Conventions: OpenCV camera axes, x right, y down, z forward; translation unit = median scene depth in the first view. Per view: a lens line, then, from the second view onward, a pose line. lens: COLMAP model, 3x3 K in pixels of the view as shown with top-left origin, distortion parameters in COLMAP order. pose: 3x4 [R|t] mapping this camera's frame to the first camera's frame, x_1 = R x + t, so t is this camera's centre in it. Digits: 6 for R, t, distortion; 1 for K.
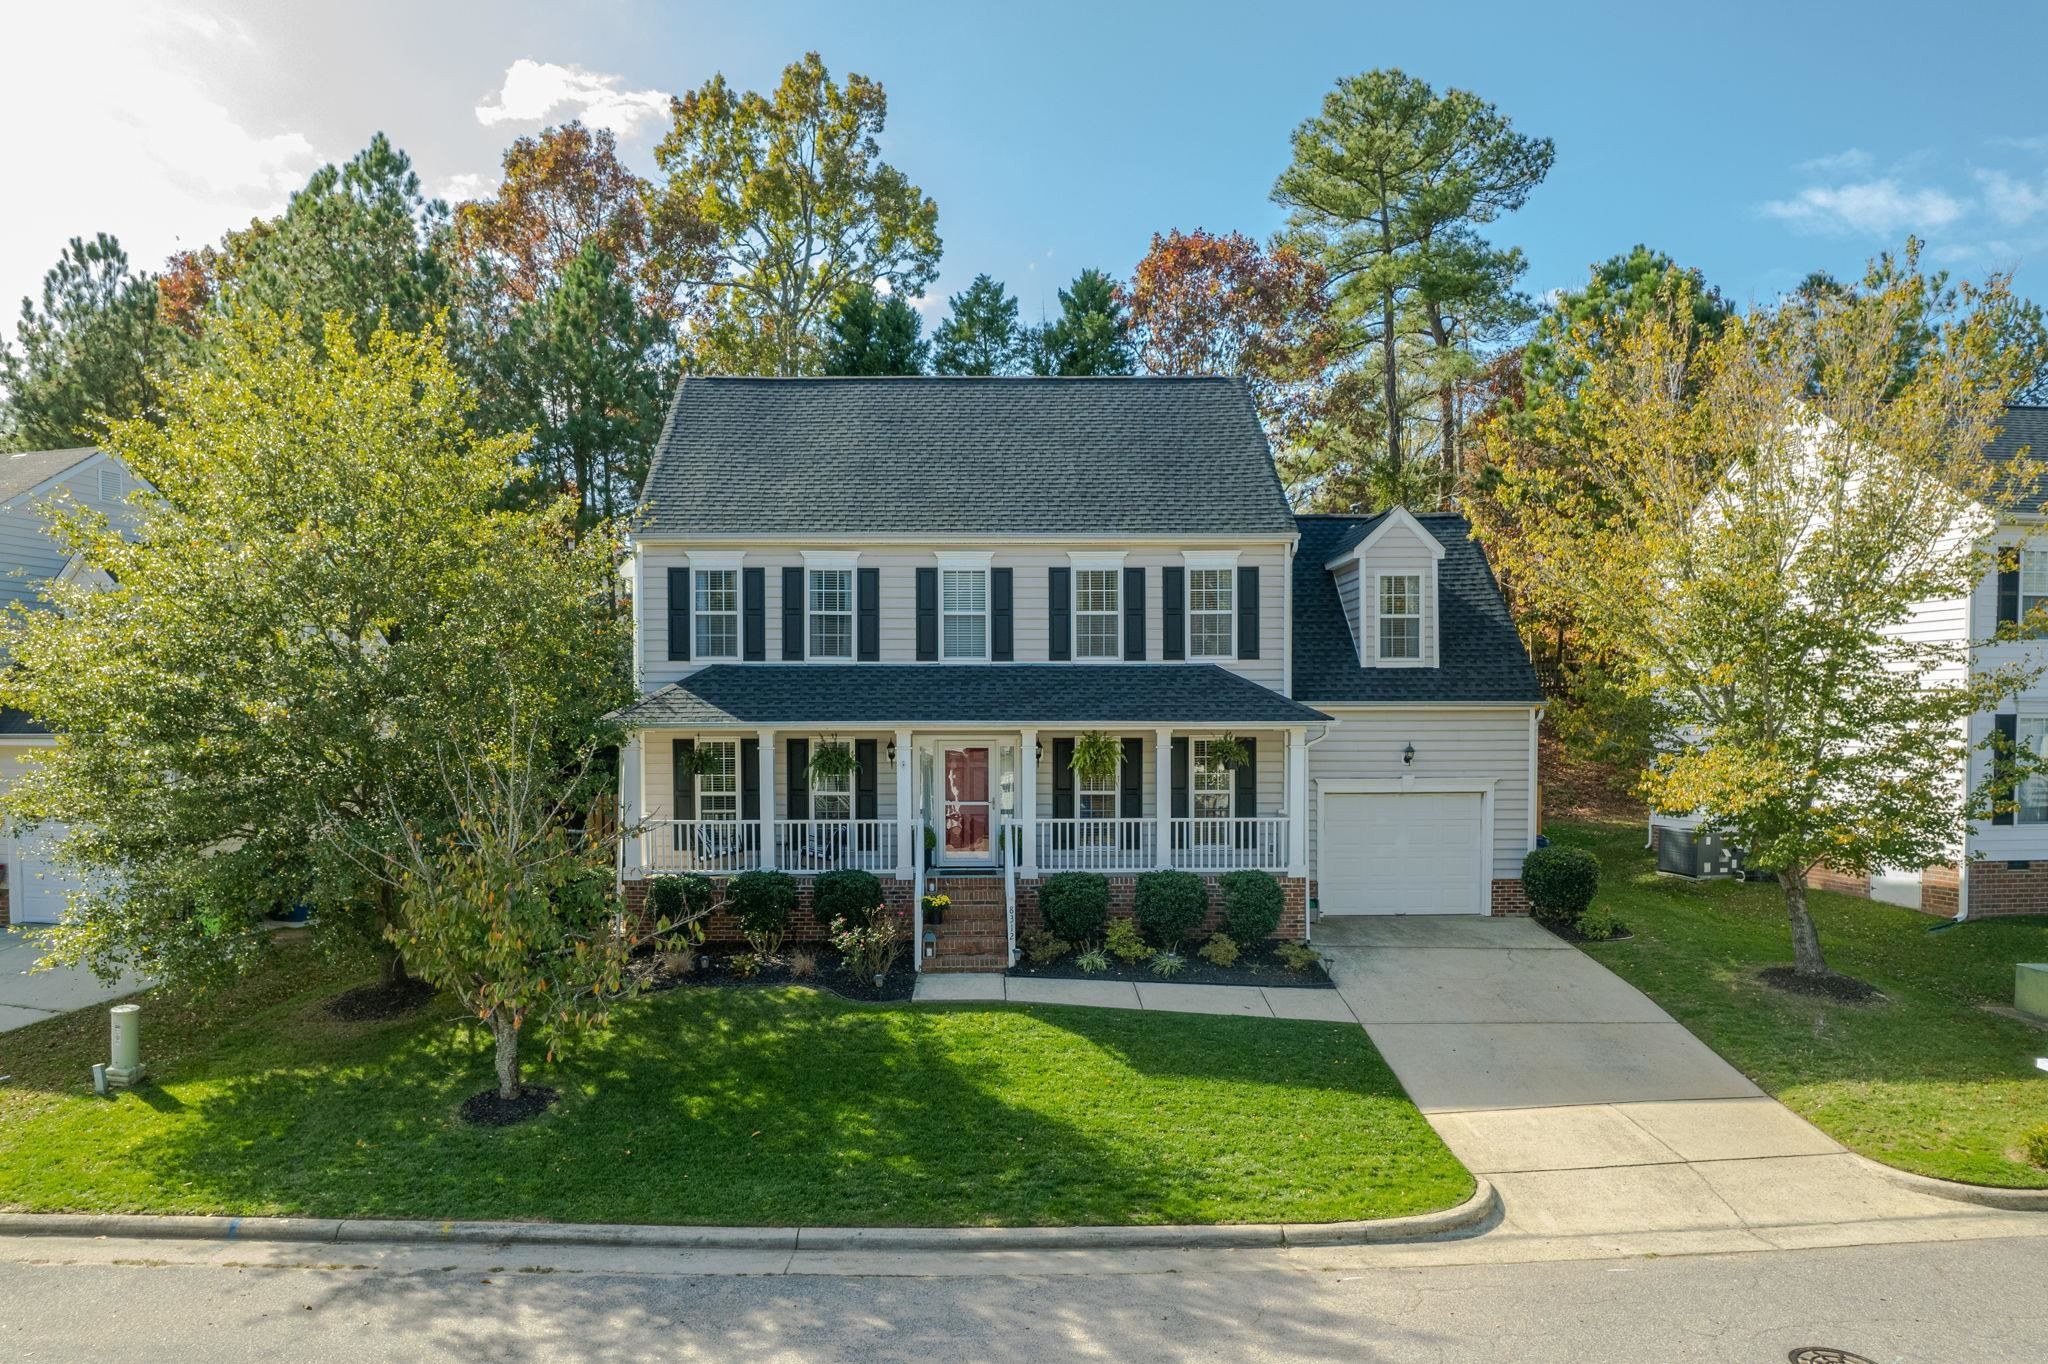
lens RADIAL K [[1362.7, 0, 999.2], [0, 1362.7, 766.3], [0, 0, 1]] dist [-0.053979, 0.025280]
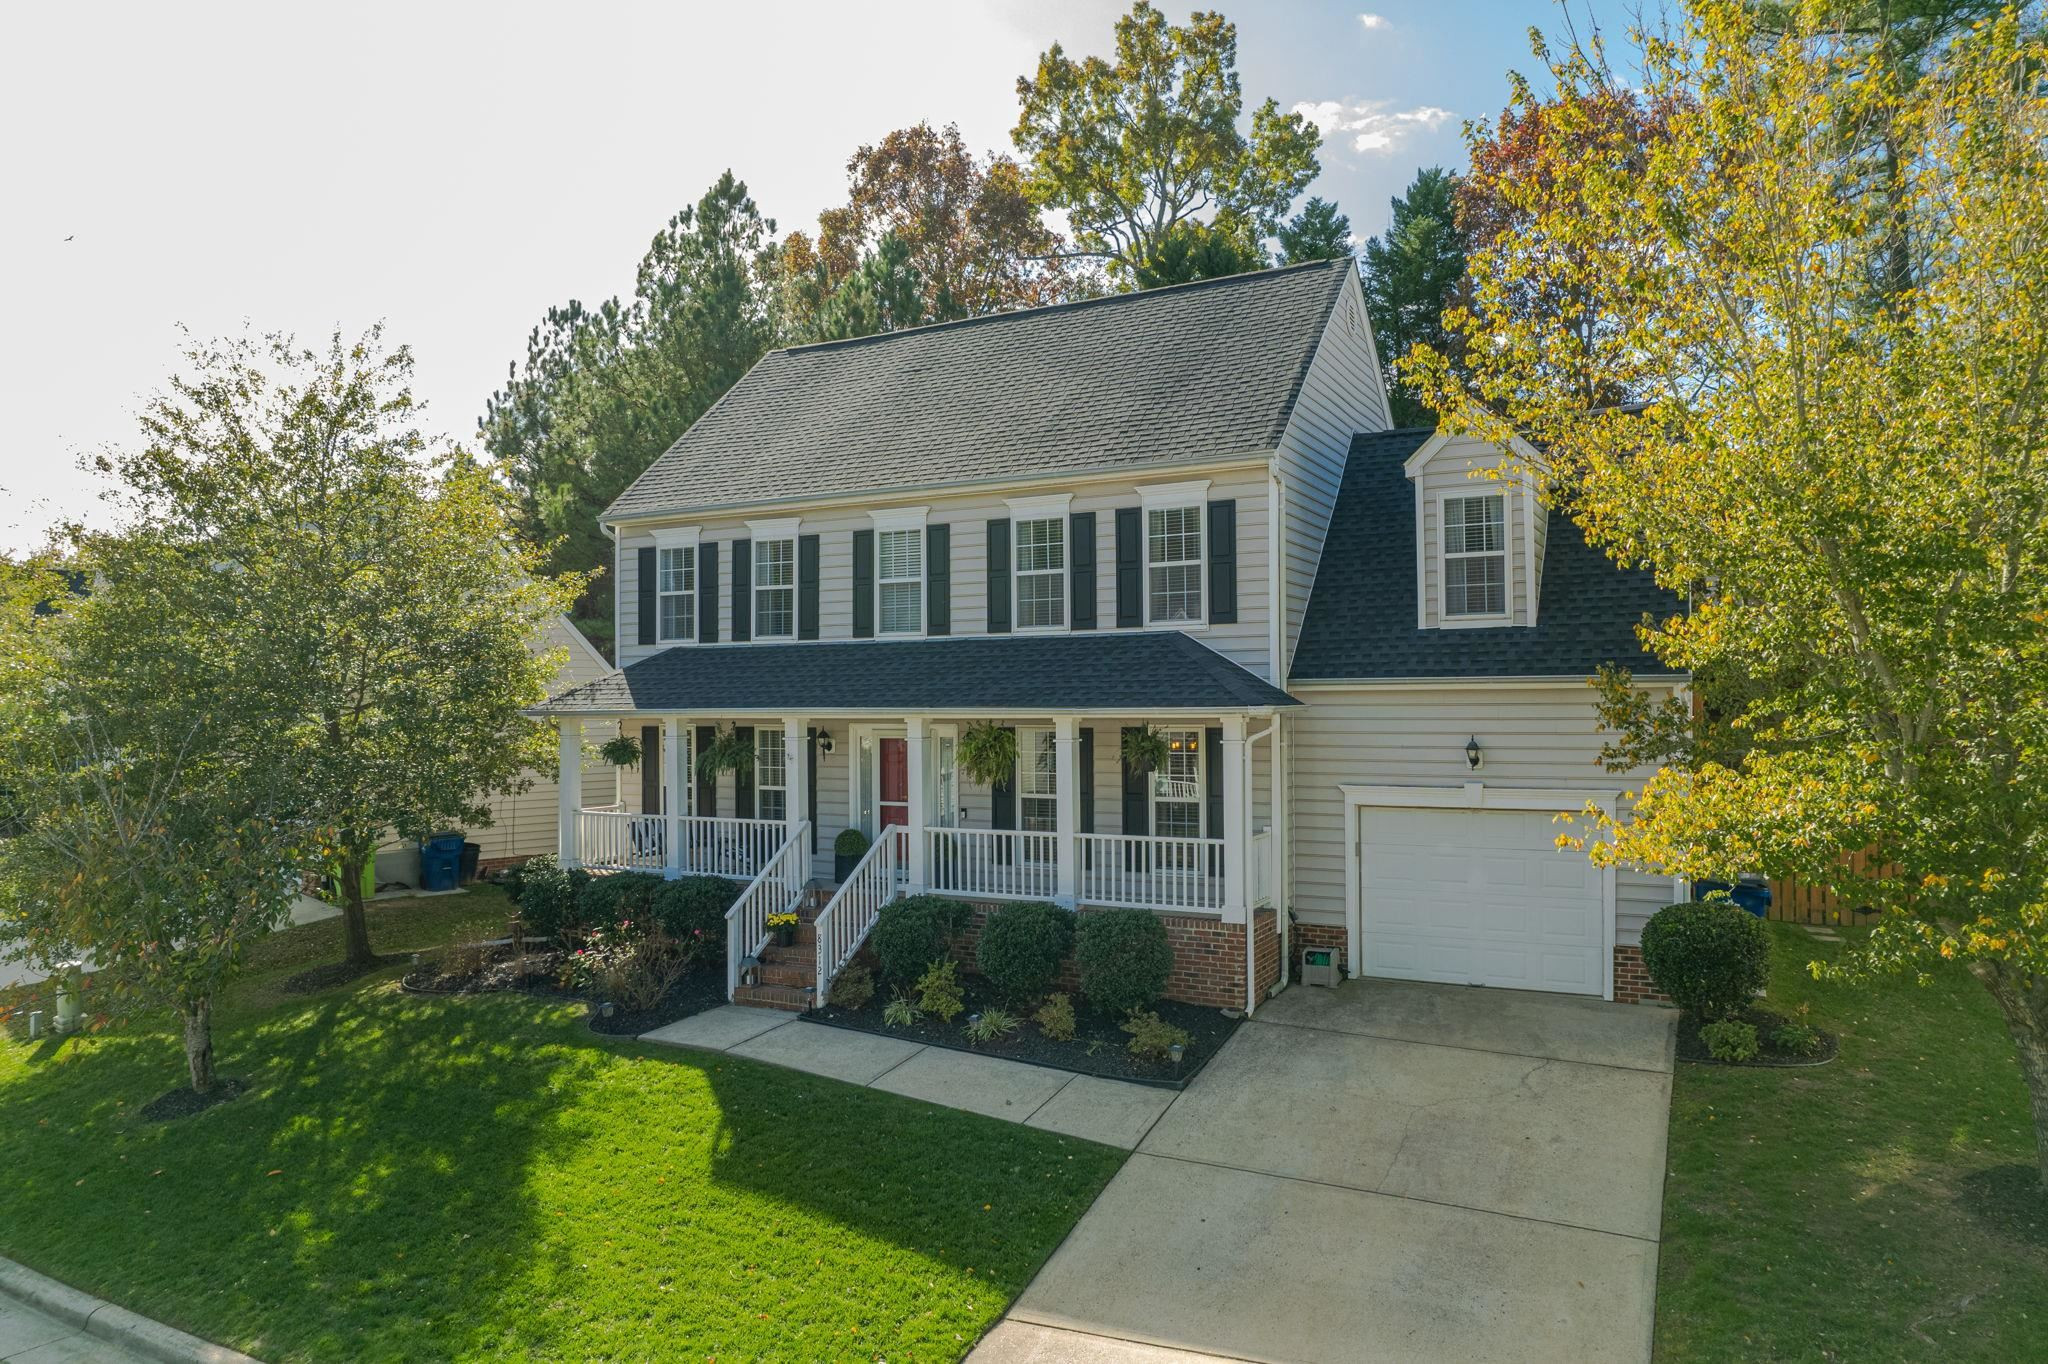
lens RADIAL K [[1316.7, 0, 1032.0], [0, 1316.7, 709.4], [0, 0, 1]] dist [-0.048886, 0.023911]
pose [[0.874939, -0.000981, -0.484231, 0.446925], [-0.012469, 0.999621, -0.024556, -0.012845], [0.484072, 0.027523, 0.874595, 0.325883]]
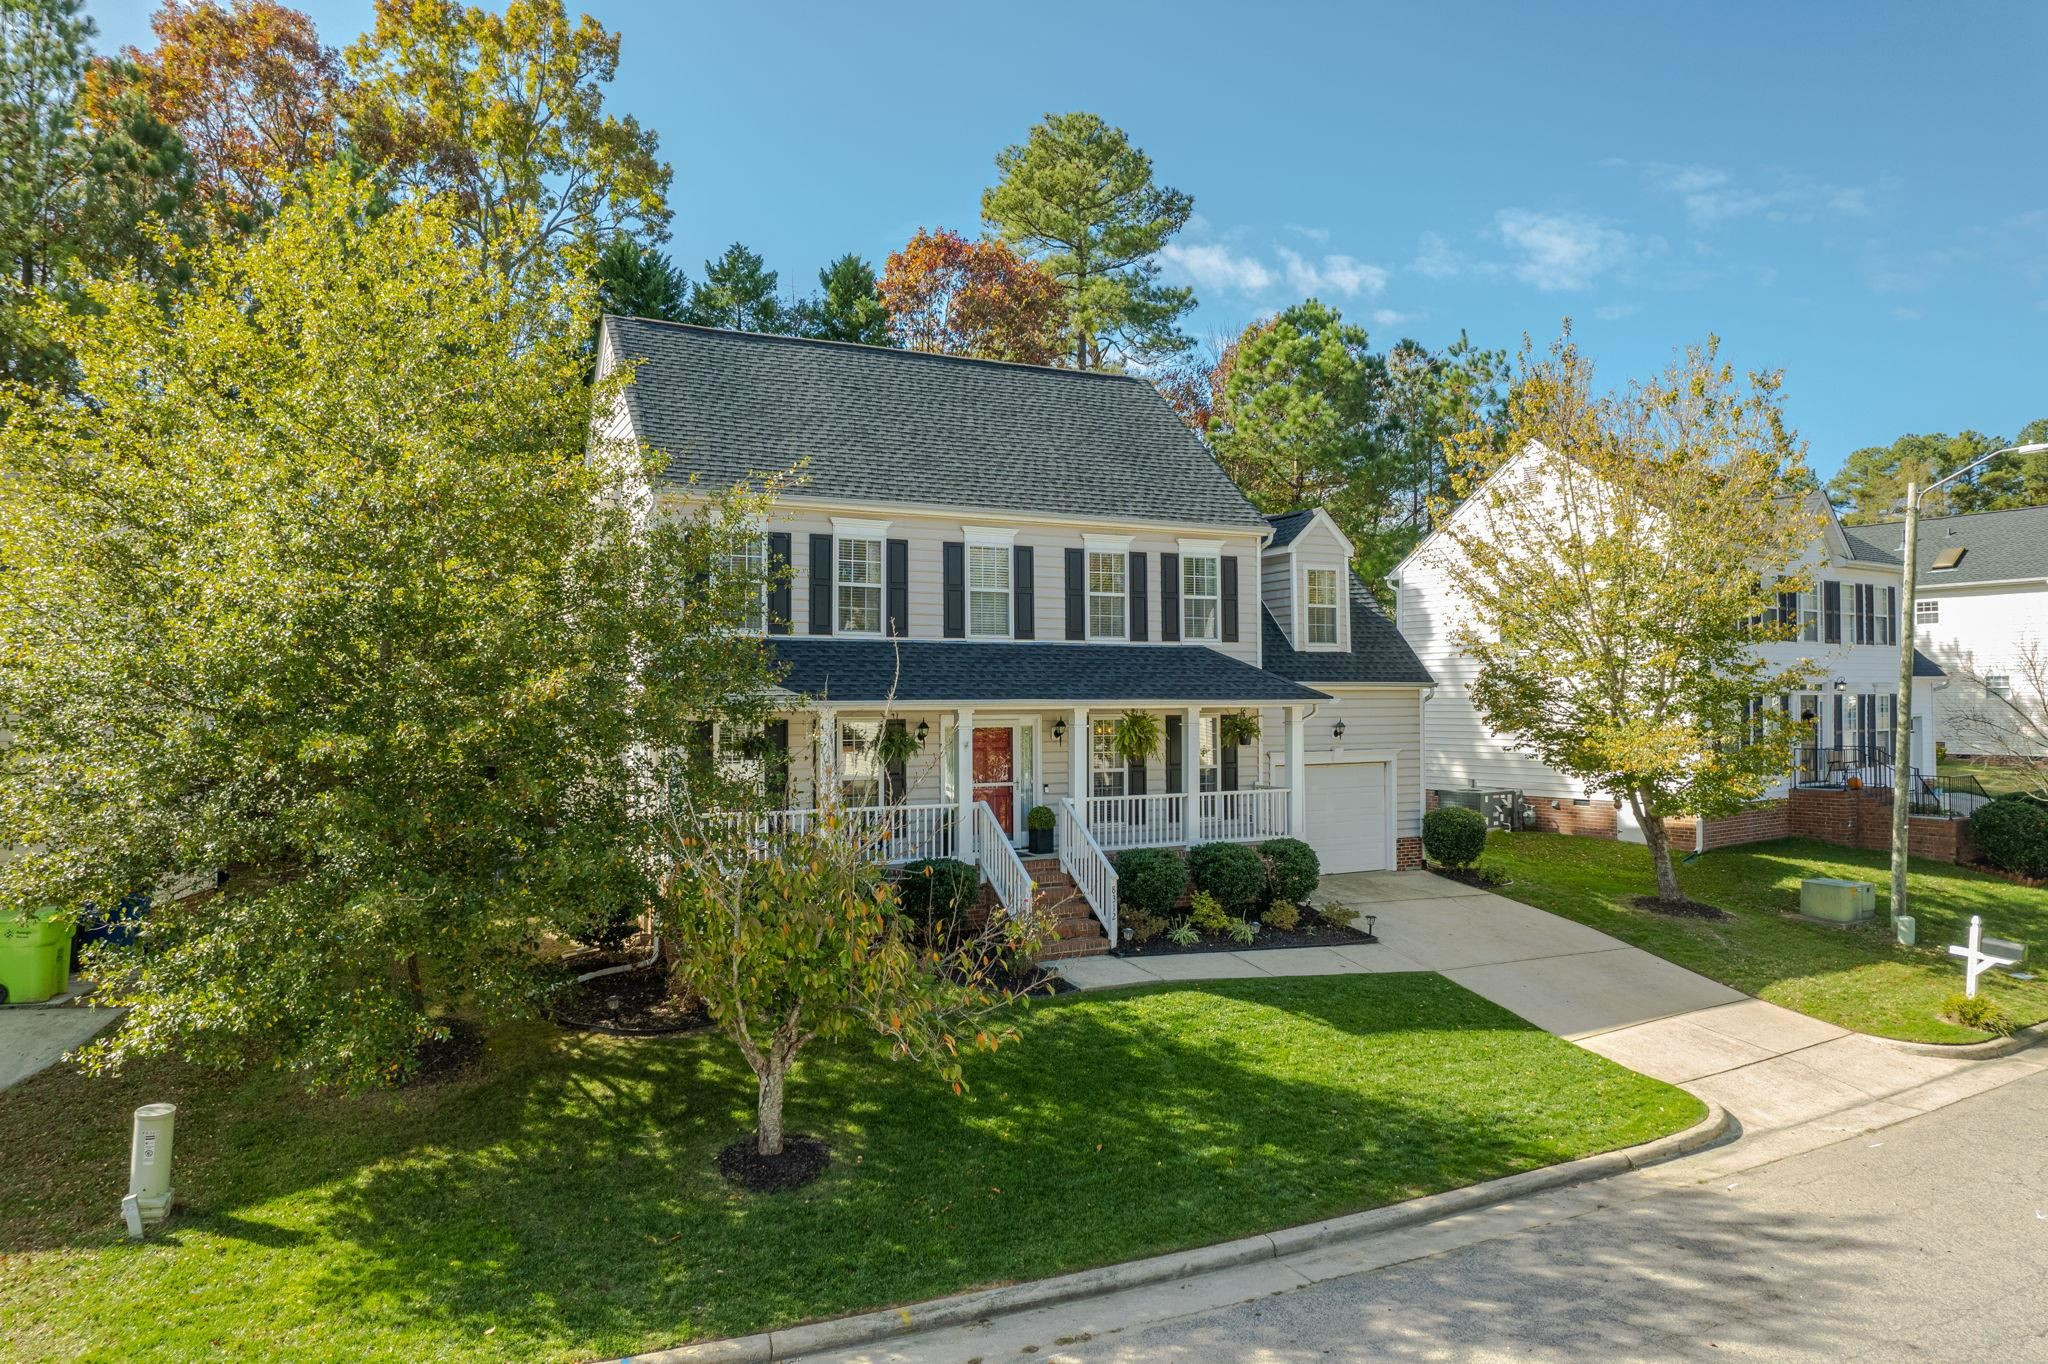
lens RADIAL K [[1316.7, 0, 1054.7], [0, 1316.7, 671.9], [0, 0, 1]] dist [-0.048886, 0.023911]
pose [[0.900028, 0.007836, 0.435762, -0.397709], [0.017419, 0.998393, -0.053932, -0.001845], [-0.435484, 0.056130, 0.898445, 0.133001]]
